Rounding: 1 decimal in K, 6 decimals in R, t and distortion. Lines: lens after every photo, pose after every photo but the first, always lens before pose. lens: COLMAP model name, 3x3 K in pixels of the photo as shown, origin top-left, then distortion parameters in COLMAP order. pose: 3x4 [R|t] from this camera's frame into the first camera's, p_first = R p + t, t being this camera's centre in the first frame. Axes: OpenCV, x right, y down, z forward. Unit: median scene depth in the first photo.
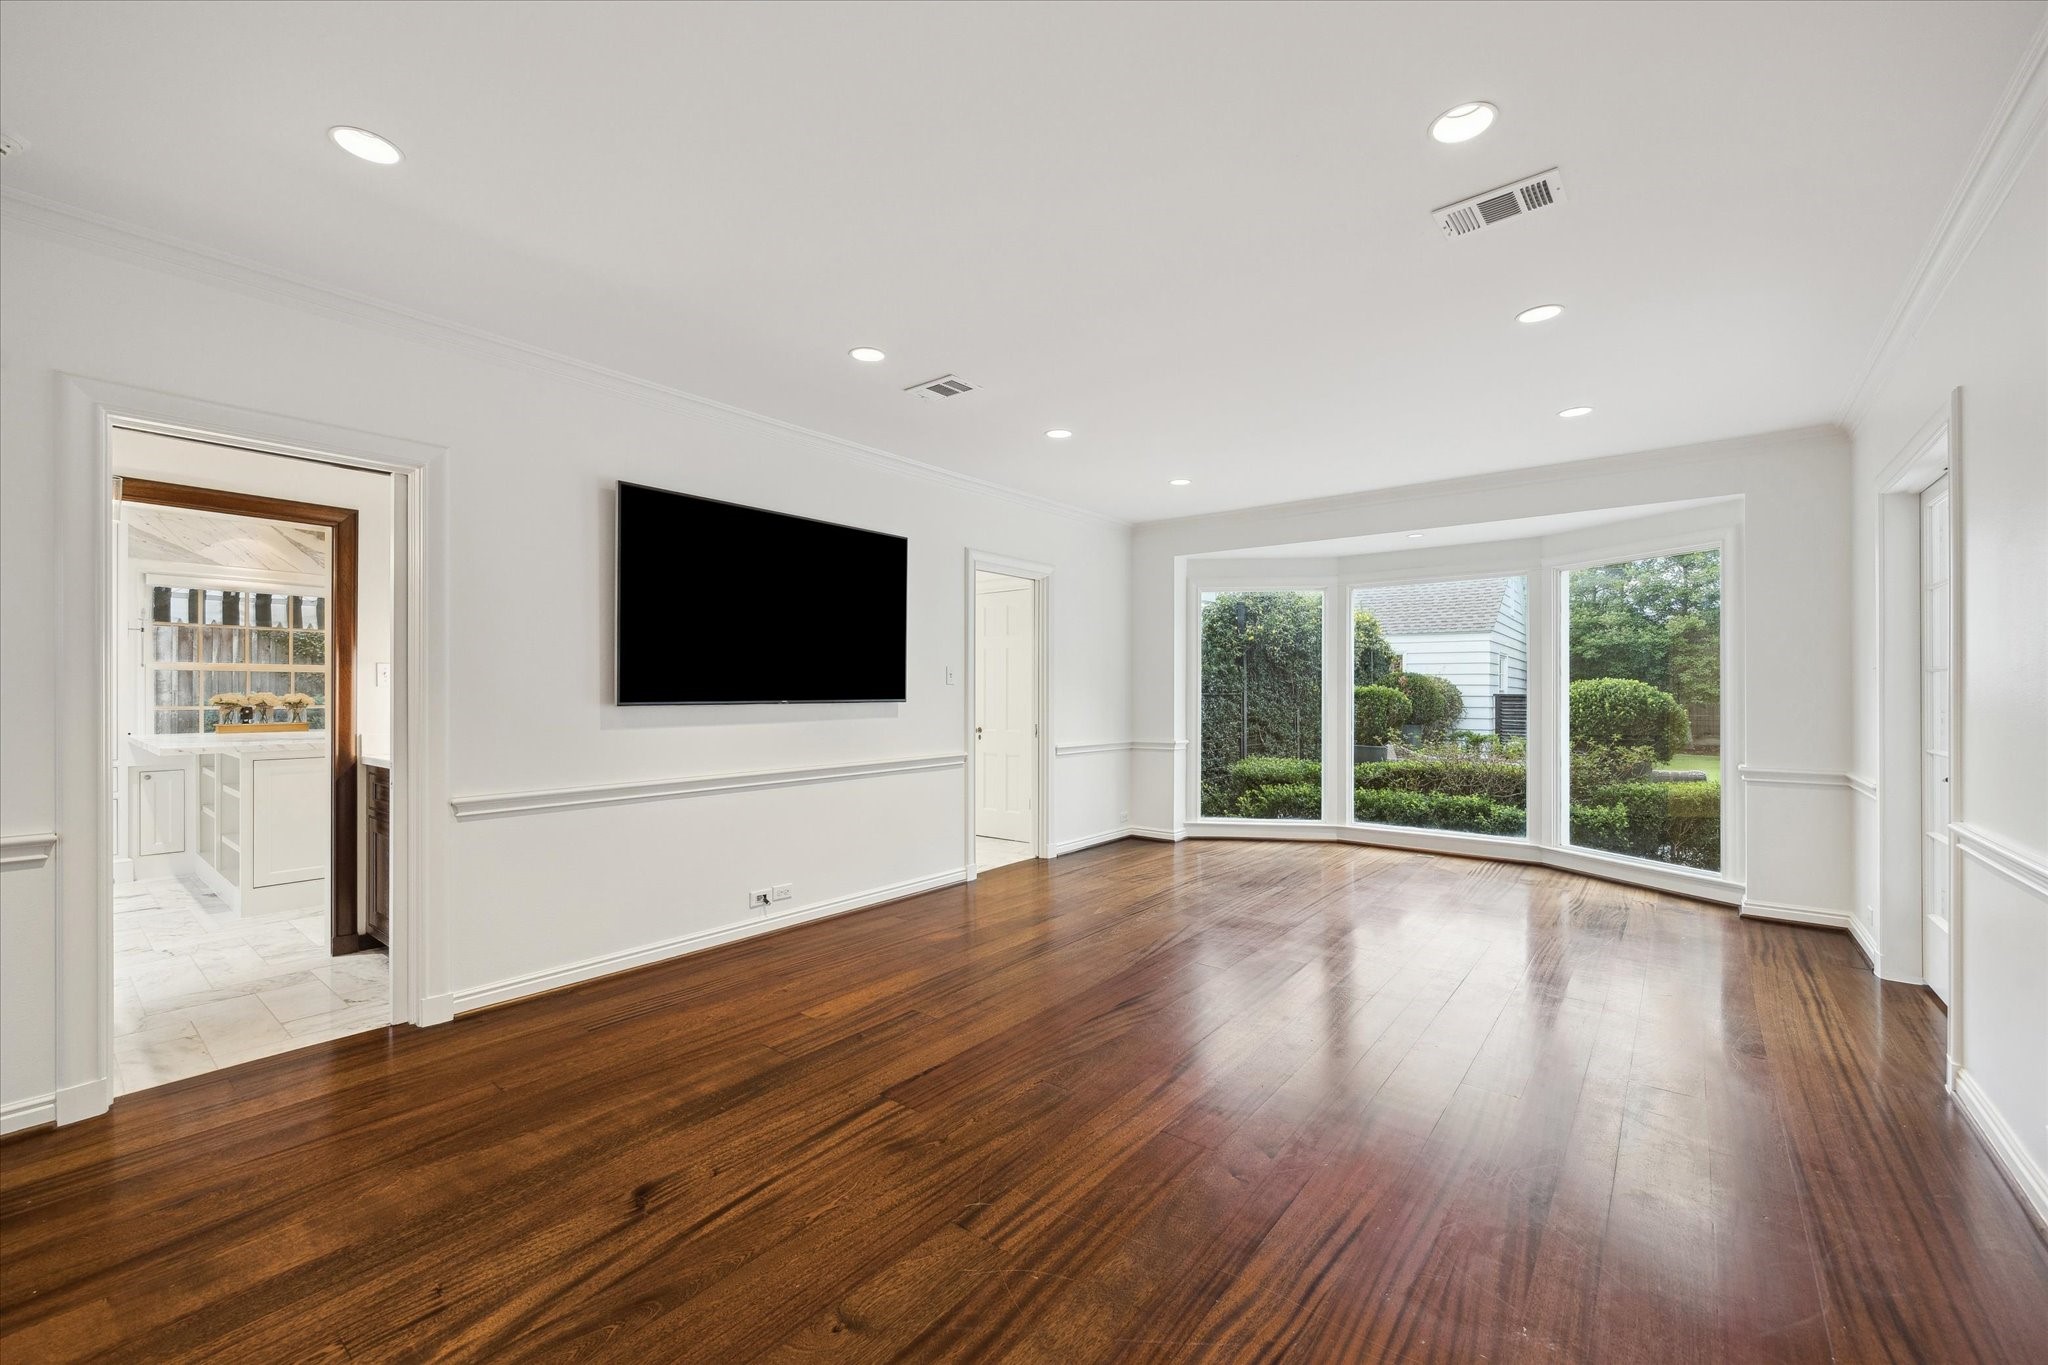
lens RADIAL K [[790.1, 0, 1025.1], [0, 790.1, 682.1], [0, 0, 1]] dist [-0.009574, -0.000219]
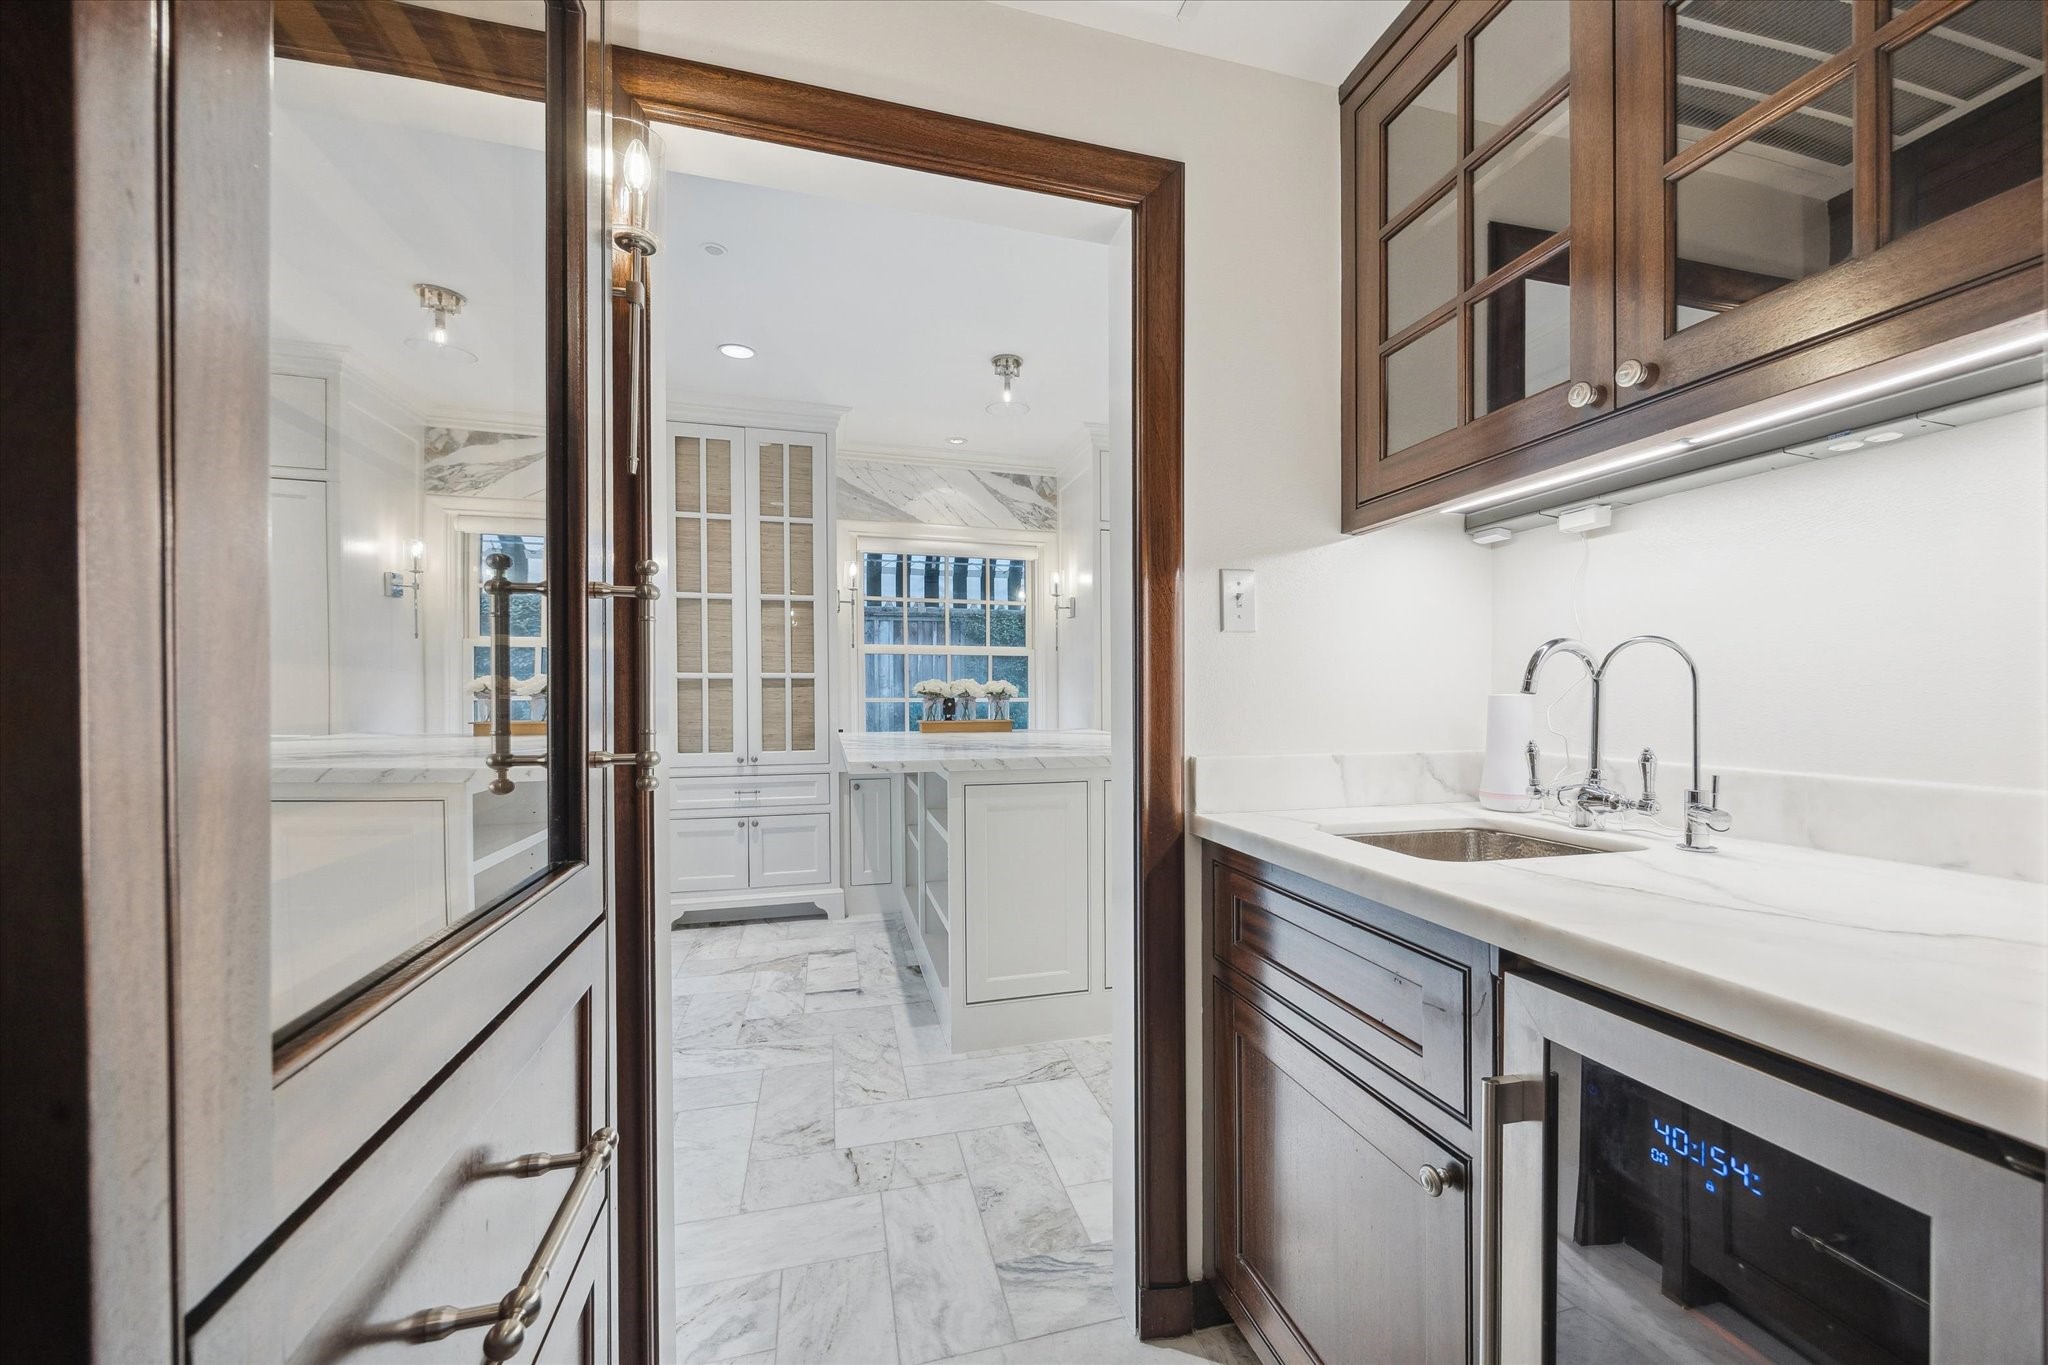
lens RADIAL K [[790.1, 0, 1035.3], [0, 790.1, 693.5], [0, 0, 1]] dist [-0.009574, -0.000219]
pose [[0.789900, -0.002228, -0.613232, -0.454308], [0.007223, 0.999958, 0.005670, 0.023114], [0.613193, -0.008908, 0.789883, 0.441800]]
